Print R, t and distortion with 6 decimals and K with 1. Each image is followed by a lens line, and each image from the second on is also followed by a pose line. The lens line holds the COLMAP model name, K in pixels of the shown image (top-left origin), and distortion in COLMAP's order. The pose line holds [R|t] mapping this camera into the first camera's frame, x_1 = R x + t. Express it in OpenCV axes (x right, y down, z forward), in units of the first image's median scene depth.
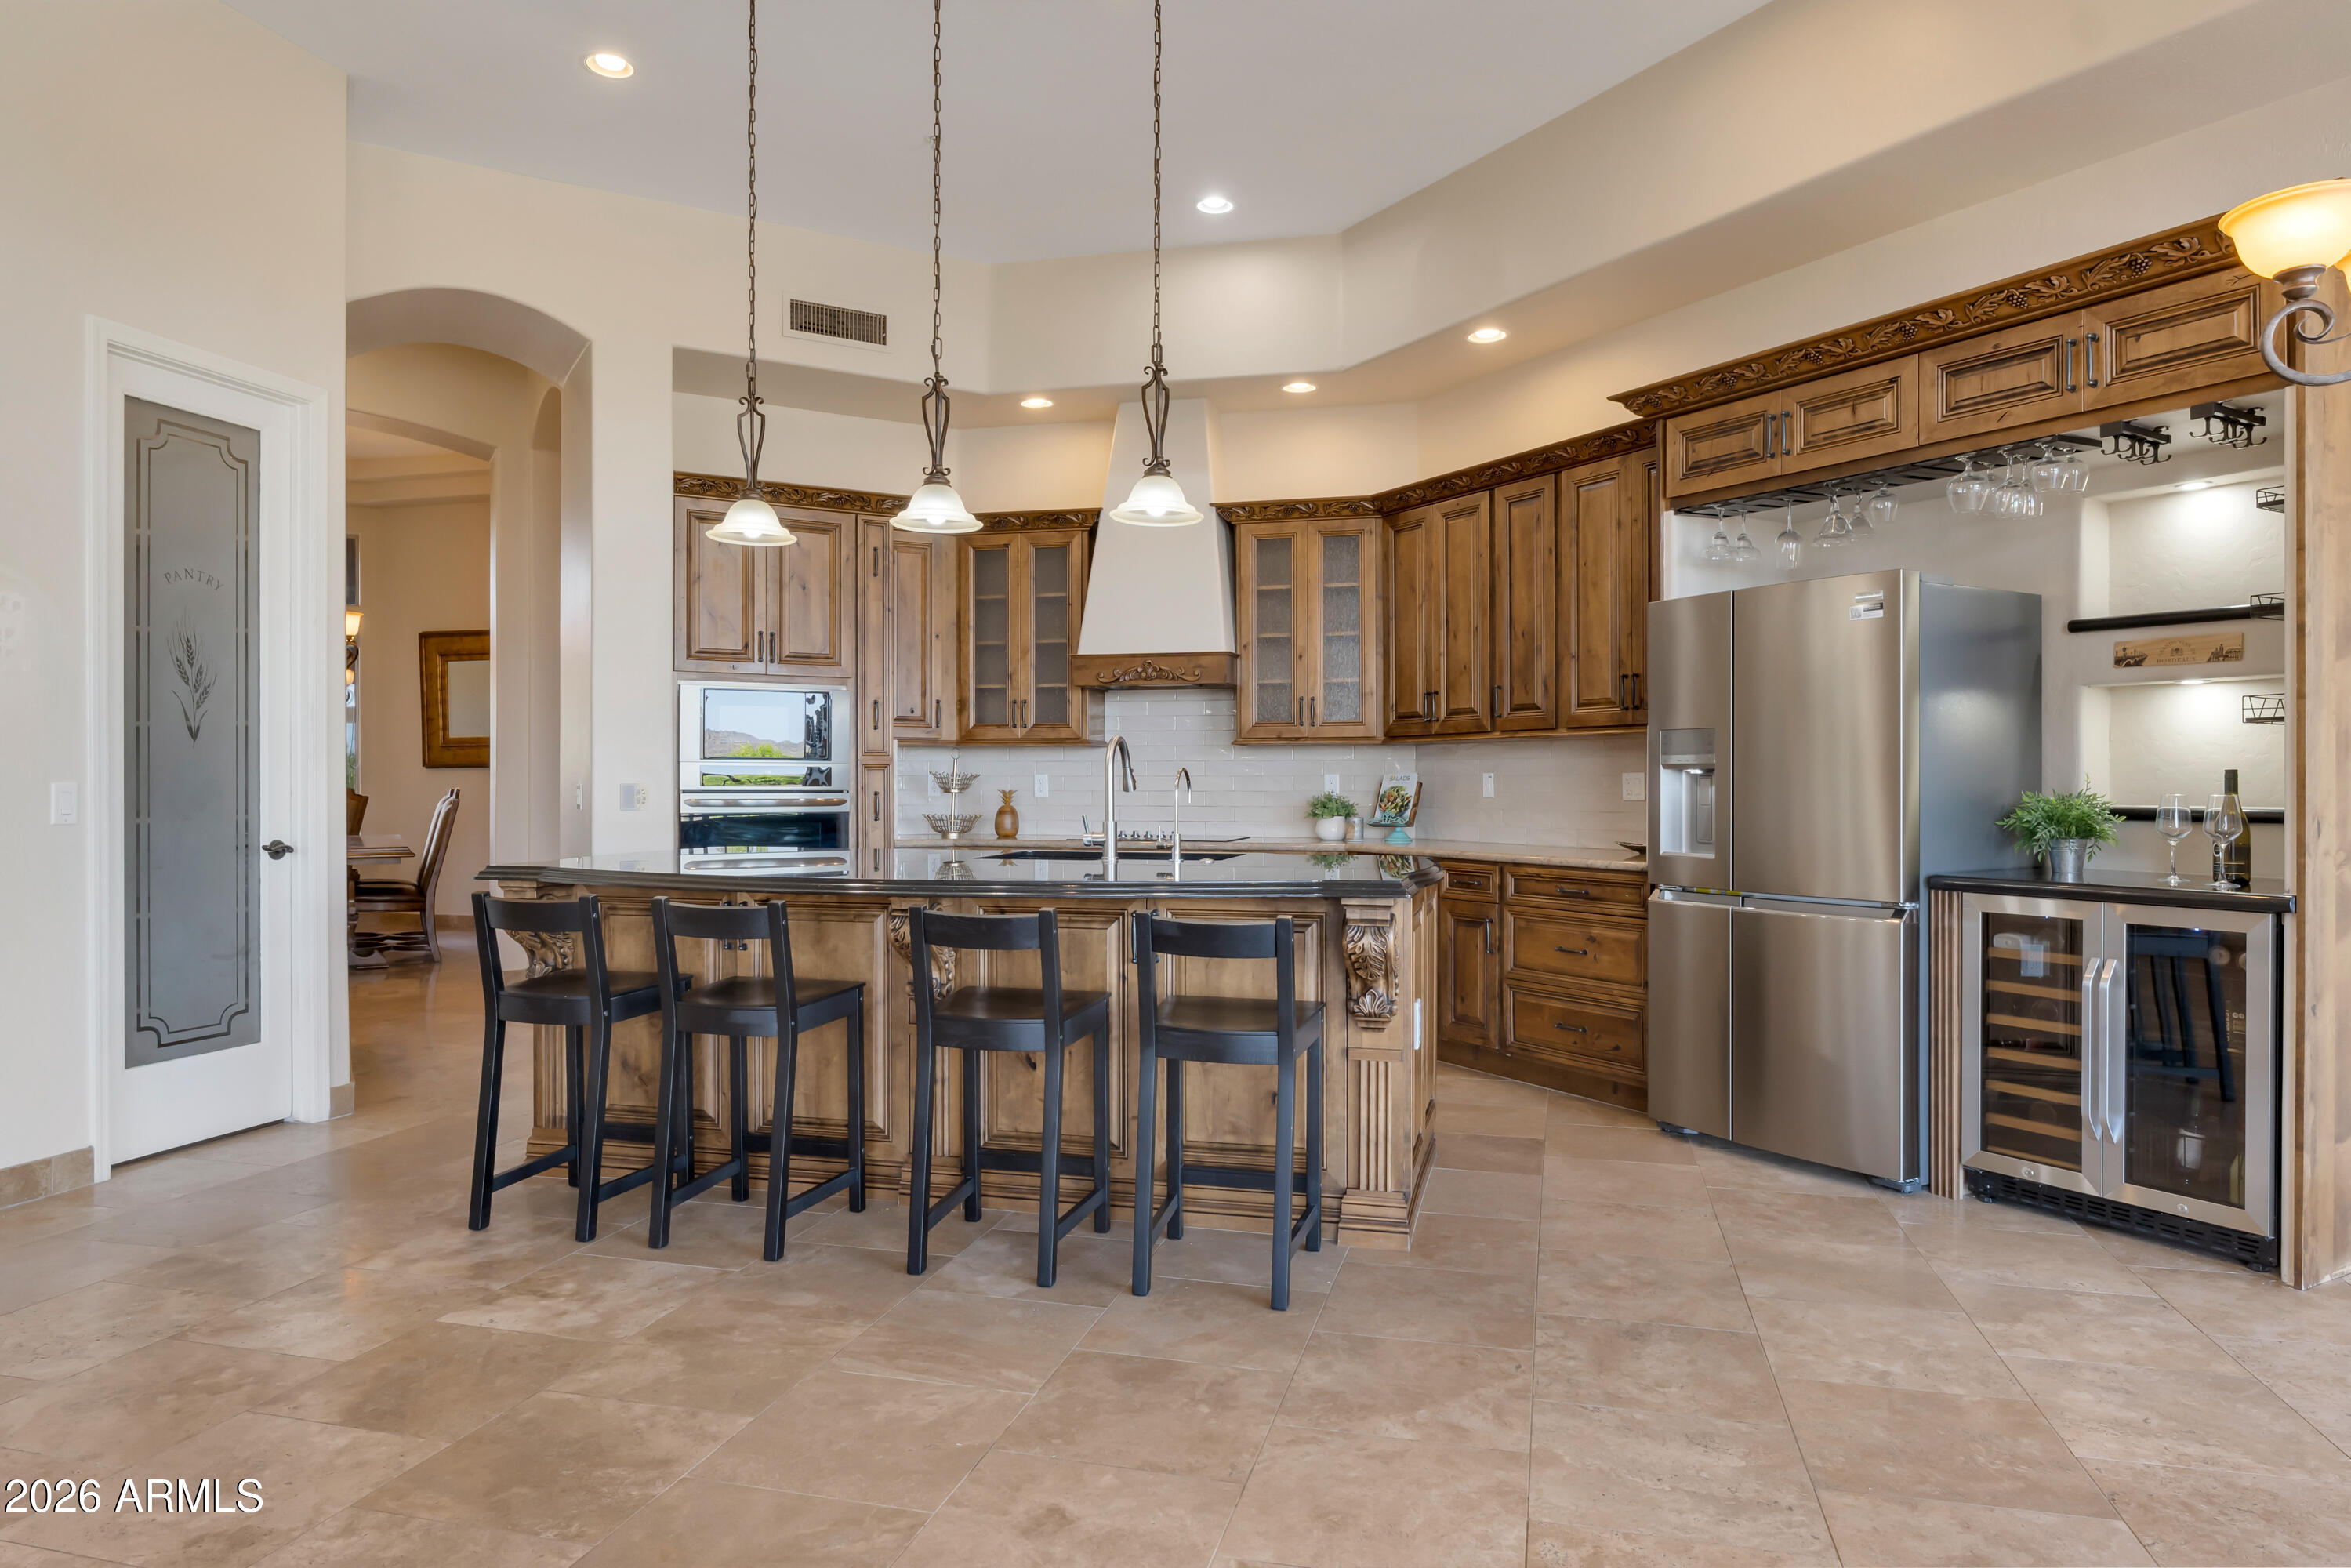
lens RADIAL K [[1435.9, 0, 1174.4], [0, 1435.9, 786.4], [0, 0, 1]] dist [-0.002123, 0.002617]
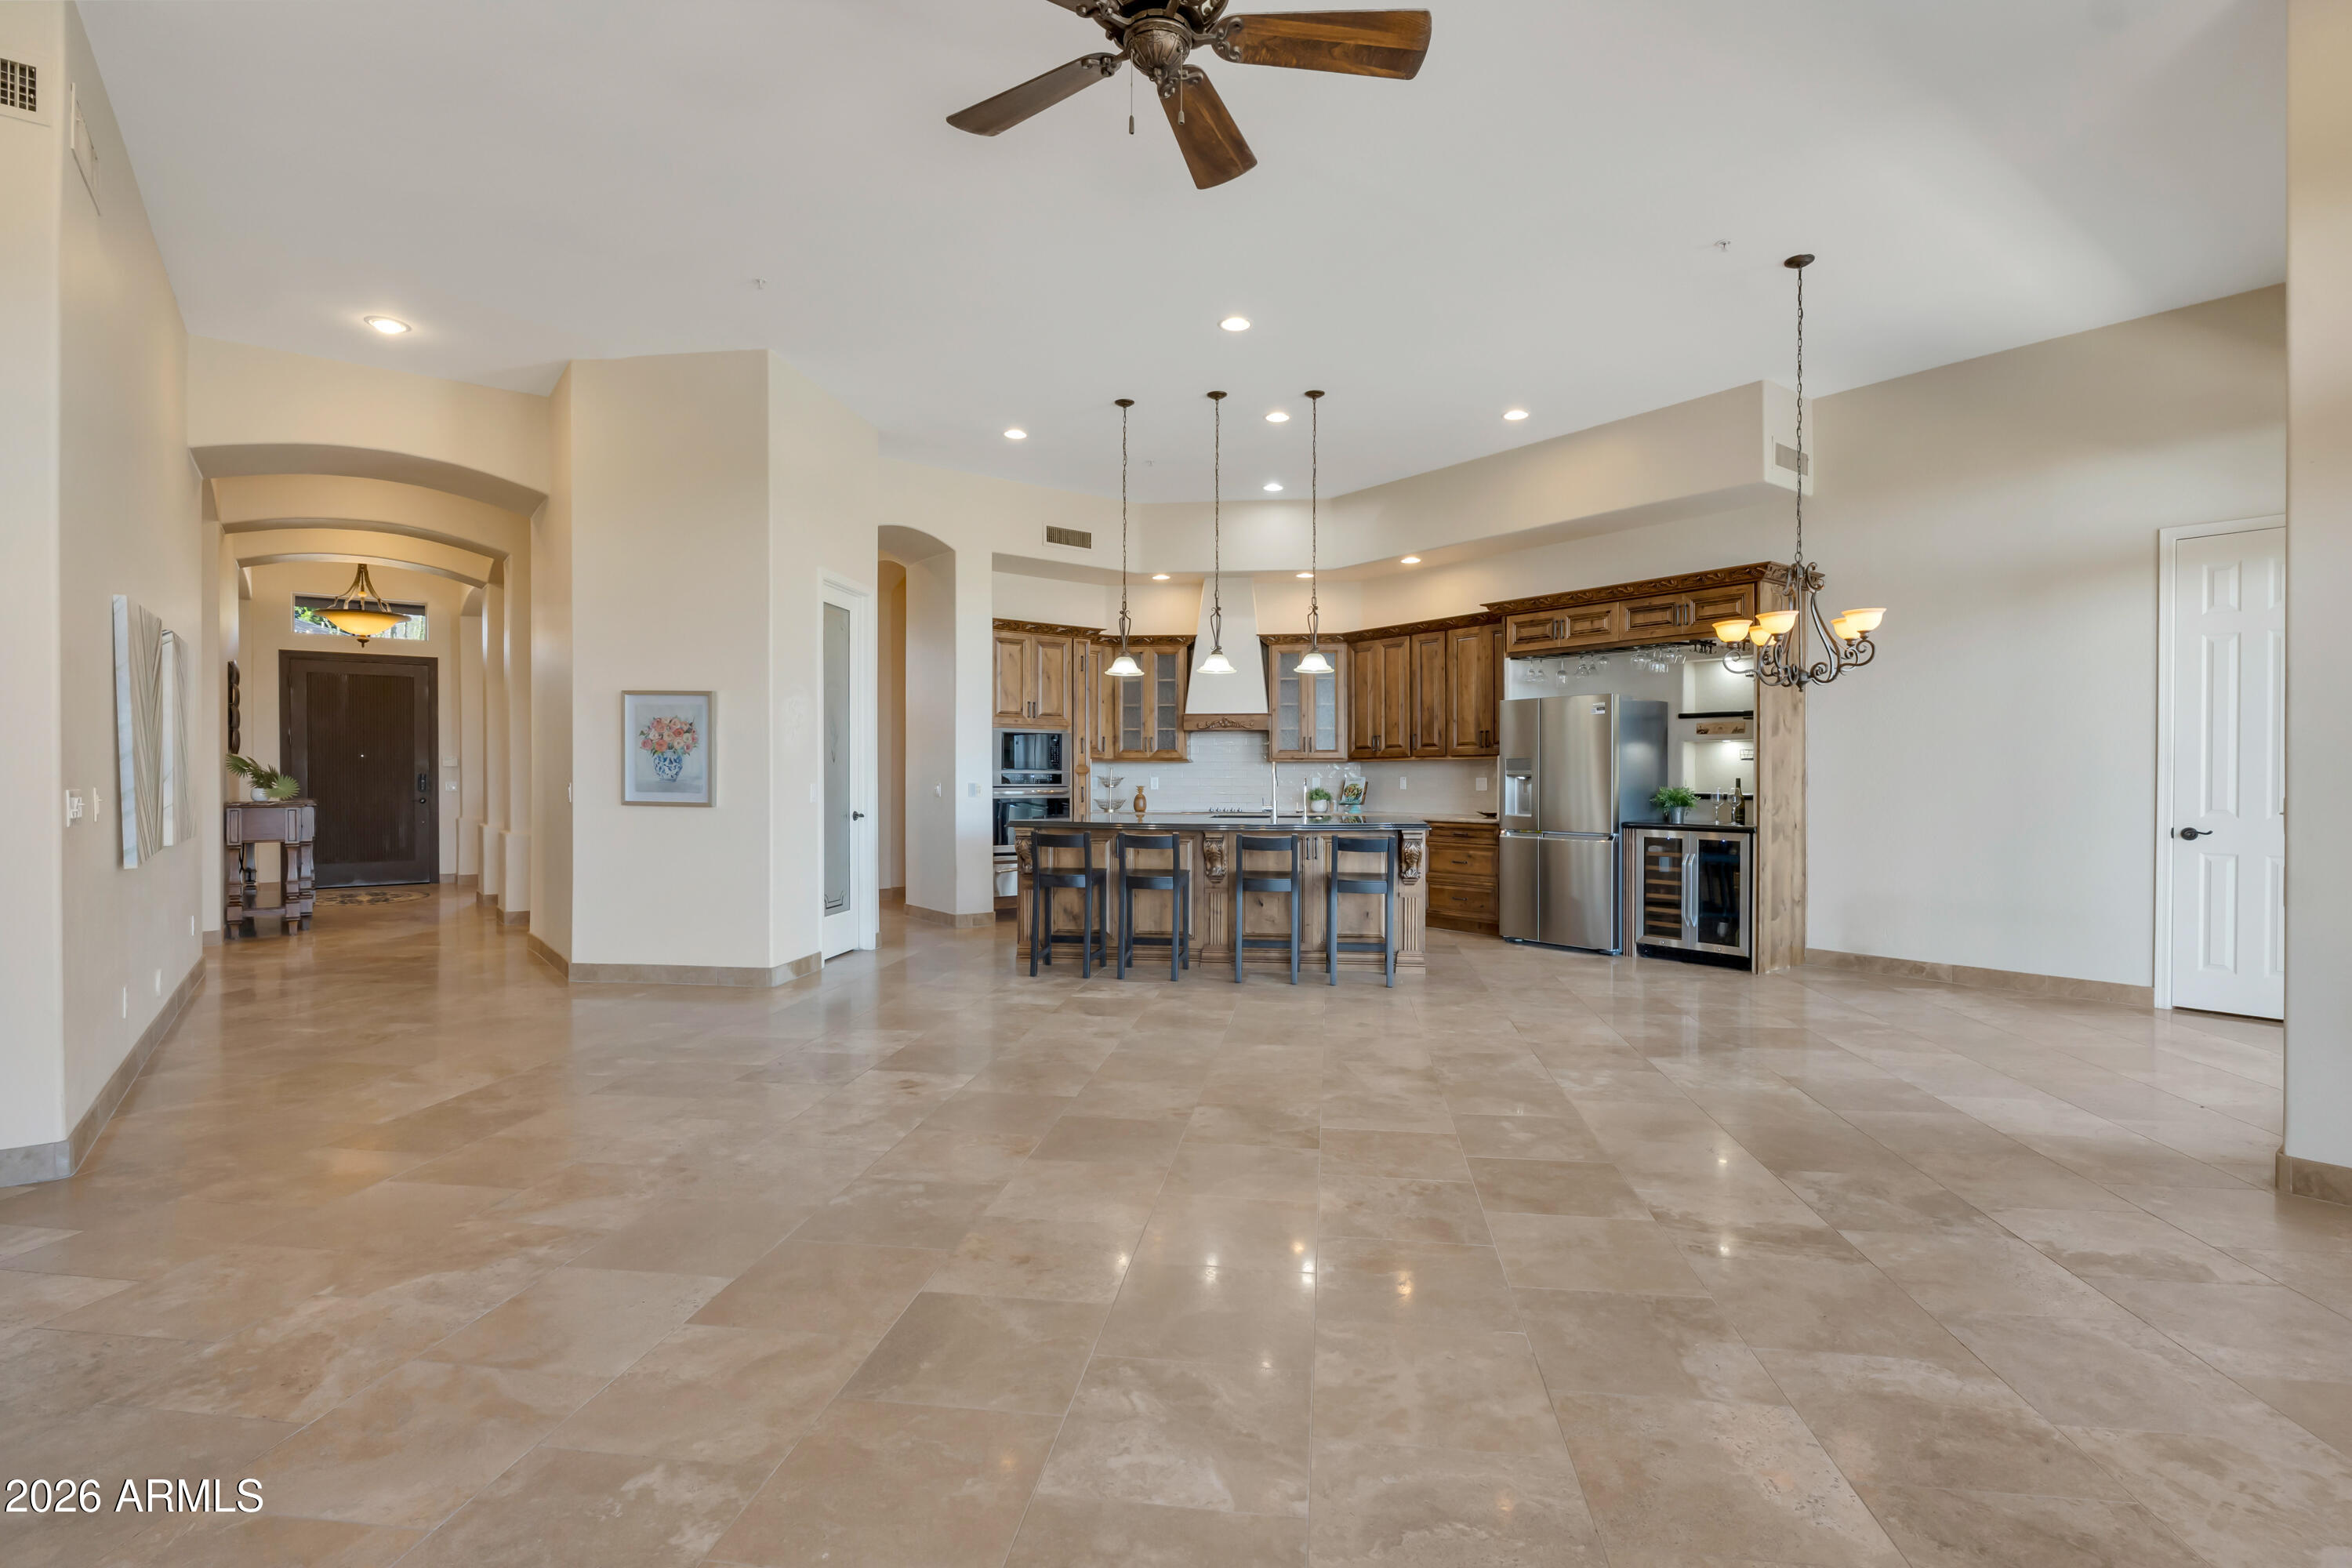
lens RADIAL K [[1110.6, 0, 1176.6], [0, 1110.6, 783.9], [0, 0, 1]] dist [0.001642, 0.000113]
pose [[0.992517, -0.000275, 0.122104, -0.367086], [-0.000030, 0.999997, 0.002495, -0.005141], [-0.122104, -0.002480, 0.992514, -0.624520]]
